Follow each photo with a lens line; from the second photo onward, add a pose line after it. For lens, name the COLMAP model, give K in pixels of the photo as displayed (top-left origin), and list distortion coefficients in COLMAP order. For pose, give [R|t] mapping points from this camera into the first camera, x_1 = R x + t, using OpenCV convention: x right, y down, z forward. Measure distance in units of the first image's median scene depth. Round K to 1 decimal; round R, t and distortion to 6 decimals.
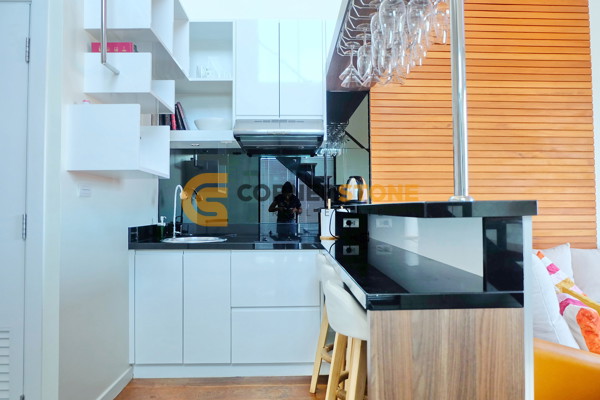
lens RADIAL K [[414.2, 0, 301.2], [0, 414.2, 197.0], [0, 0, 1]] dist [-0.055298, 0.062248]
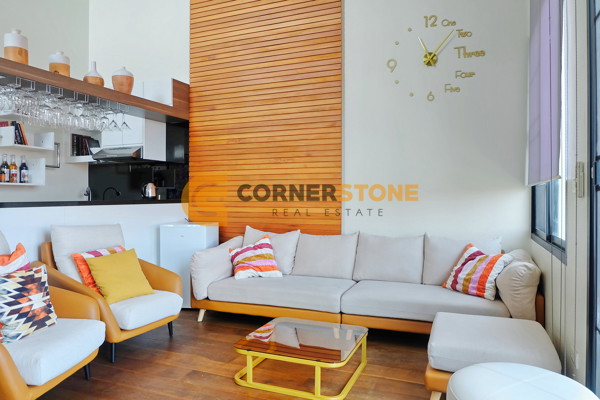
lens RADIAL K [[426.2, 0, 300.0], [0, 426.2, 200.0], [0, 0, 1]] dist [-0.065181, 0.071876]
pose [[0.911859, 0.004905, -0.410474, 1.126011], [0.011276, 0.999252, 0.036988, -0.027974], [0.410349, -0.038357, 0.911122, -0.201624]]
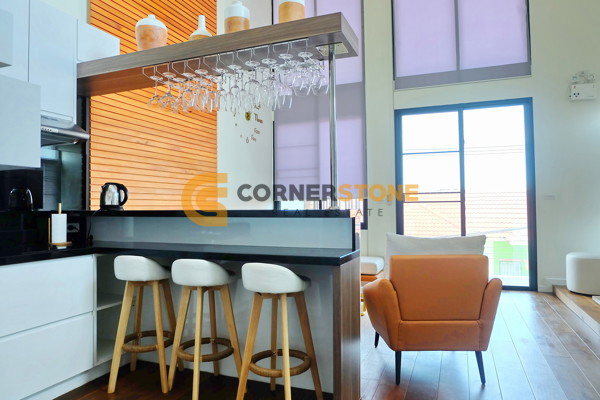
lens RADIAL K [[414.2, 0, 301.2], [0, 414.2, 197.0], [0, 0, 1]] dist [-0.055298, 0.062248]
pose [[0.406298, 0.022004, 0.913476, -0.528240], [-0.018588, 0.999702, -0.015813, -0.006334], [-0.913552, -0.010555, 0.406586, 0.112689]]
